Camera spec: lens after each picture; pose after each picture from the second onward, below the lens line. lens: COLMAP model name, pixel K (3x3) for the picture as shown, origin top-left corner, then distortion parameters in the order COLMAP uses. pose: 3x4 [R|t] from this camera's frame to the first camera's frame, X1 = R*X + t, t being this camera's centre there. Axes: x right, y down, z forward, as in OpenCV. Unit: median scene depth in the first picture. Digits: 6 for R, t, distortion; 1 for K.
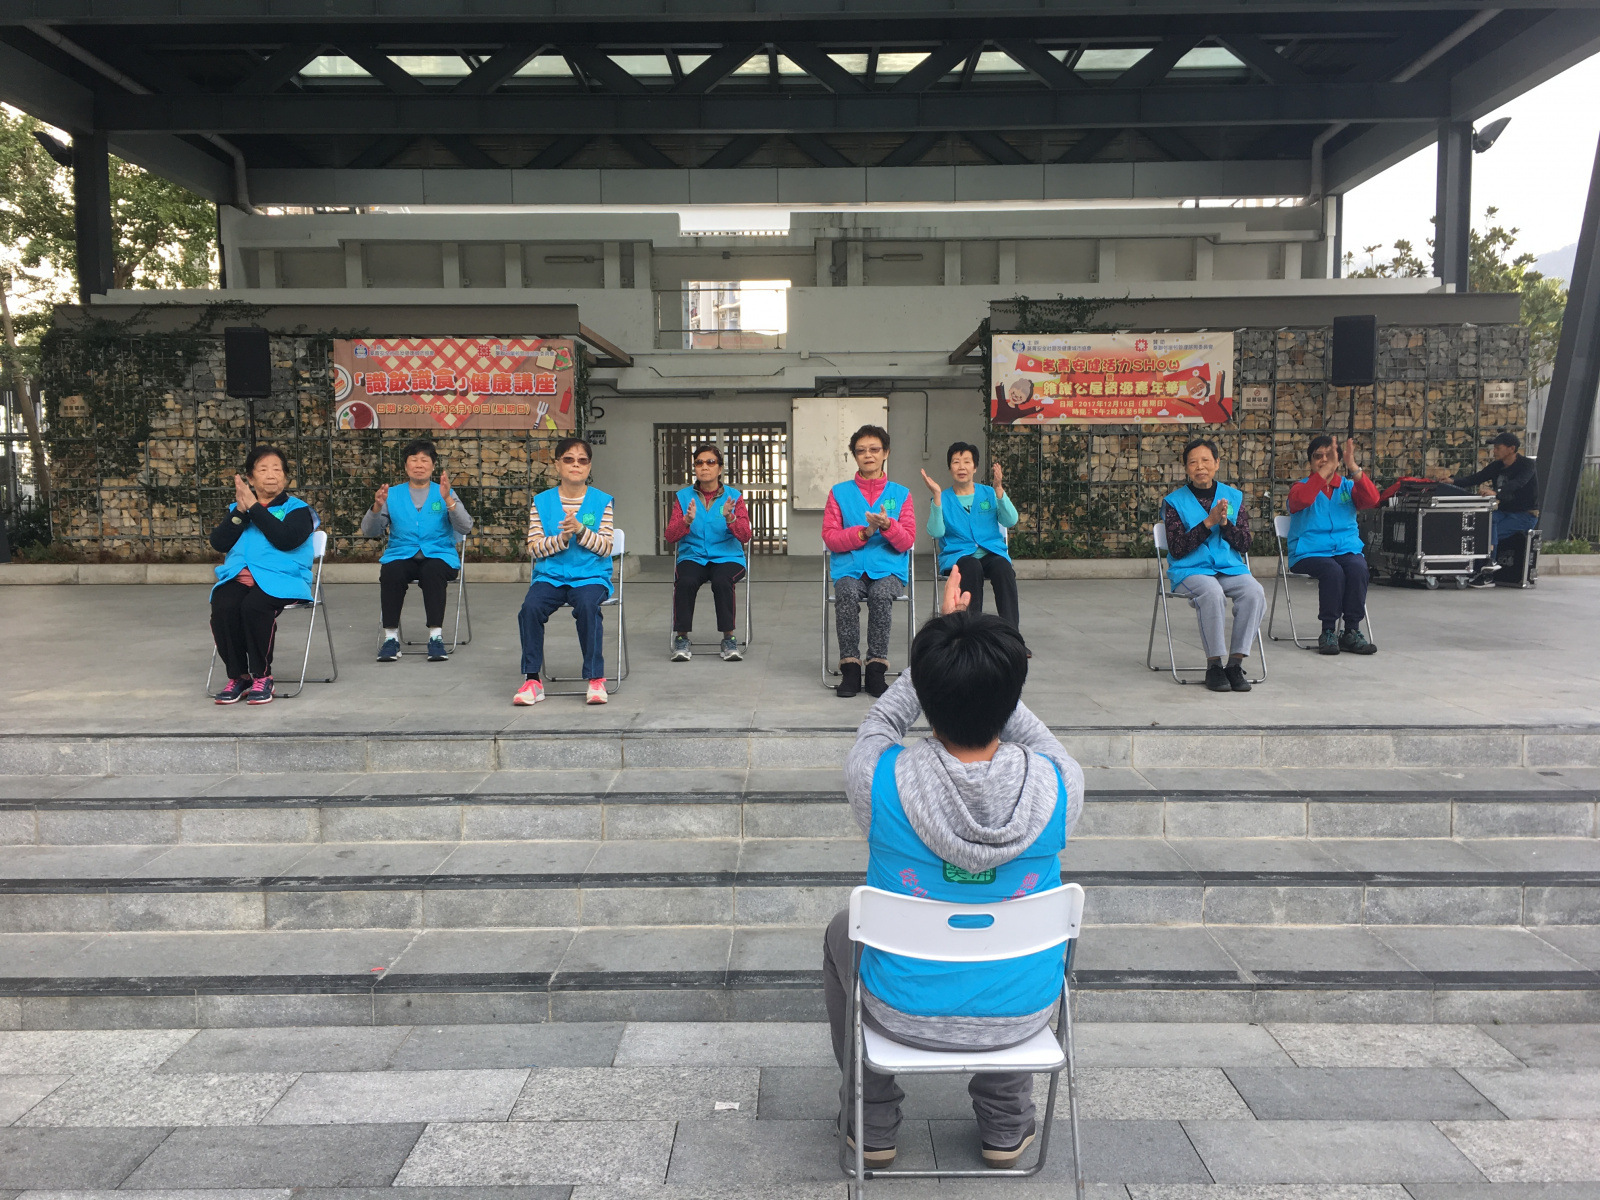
lens RADIAL K [[1391.6, 0, 805.0], [0, 1391.6, 624.3], [0, 0, 1]] dist [0.077544, -0.089773]
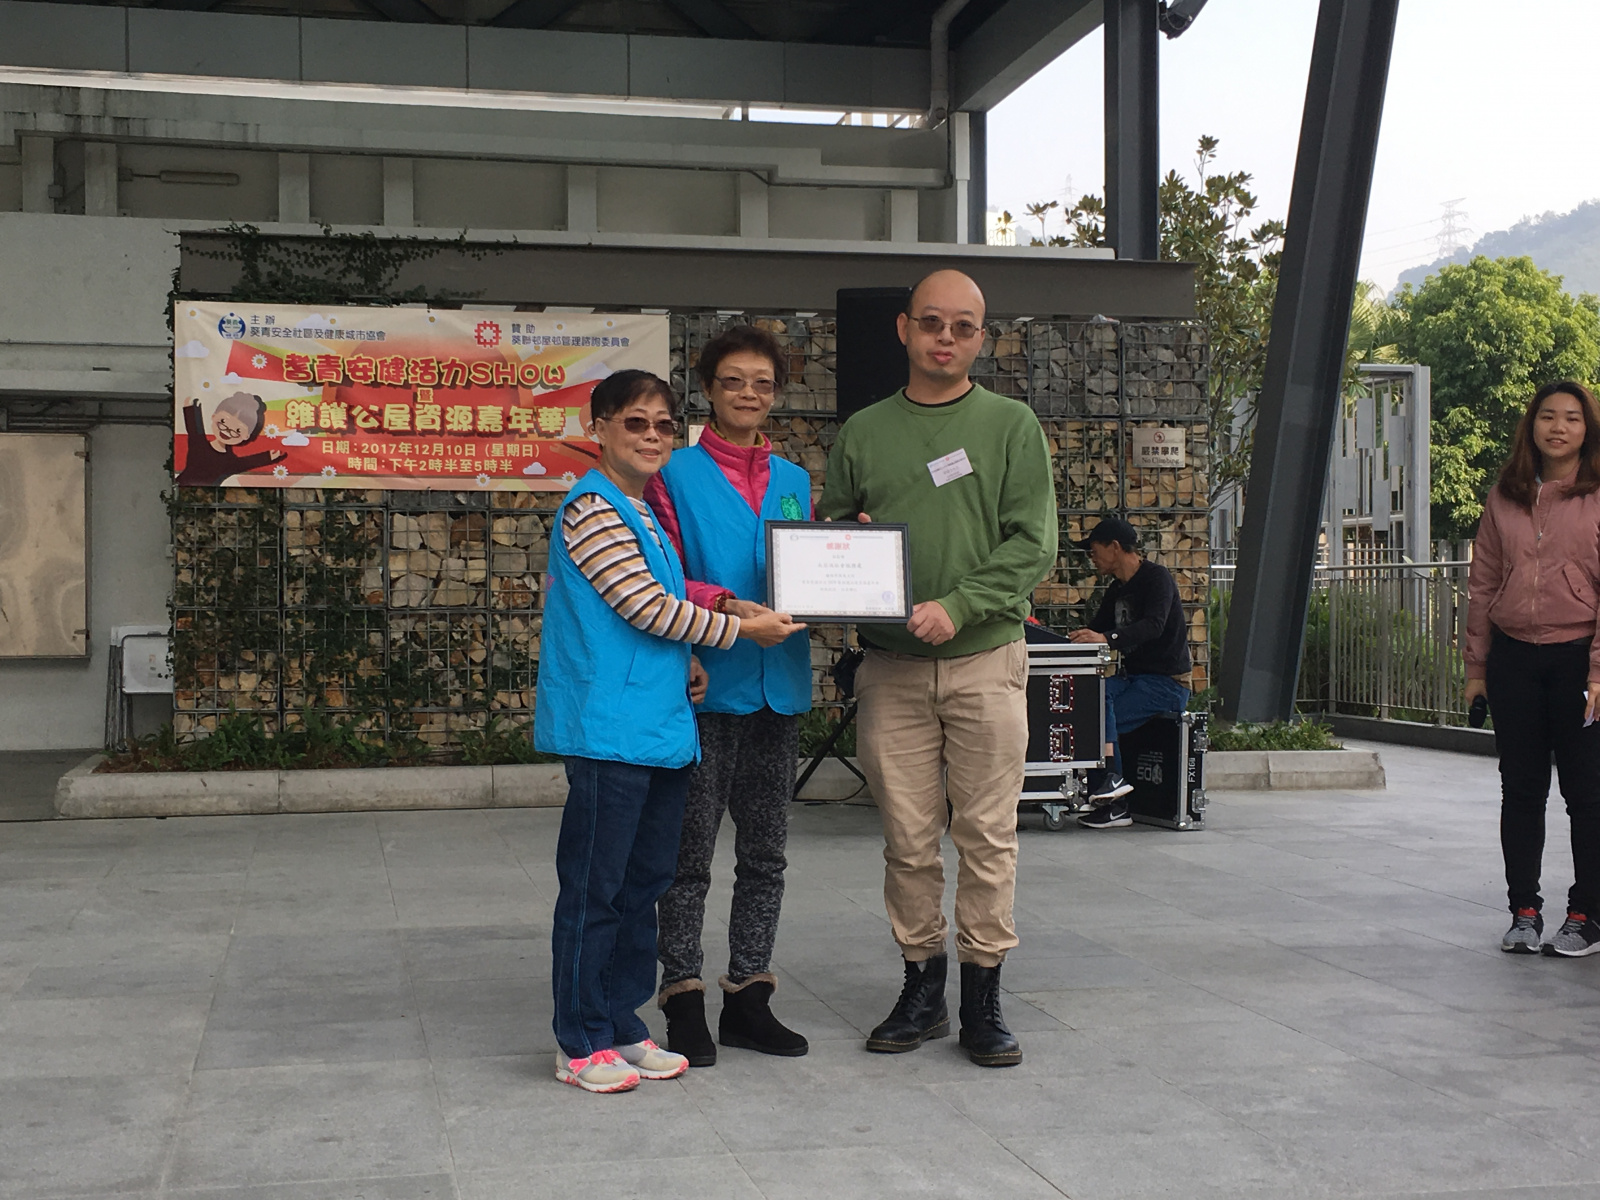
lens RADIAL K [[2255.1, 0, 835.8], [0, 2255.1, 654.0], [0, 0, 1]] dist [0.065332, 0.000000]
pose [[0.974578, -0.001240, 0.224043, 0.180104], [0.018153, 0.997134, -0.073448, -0.025263], [-0.223310, 0.075648, 0.971808, 0.203867]]
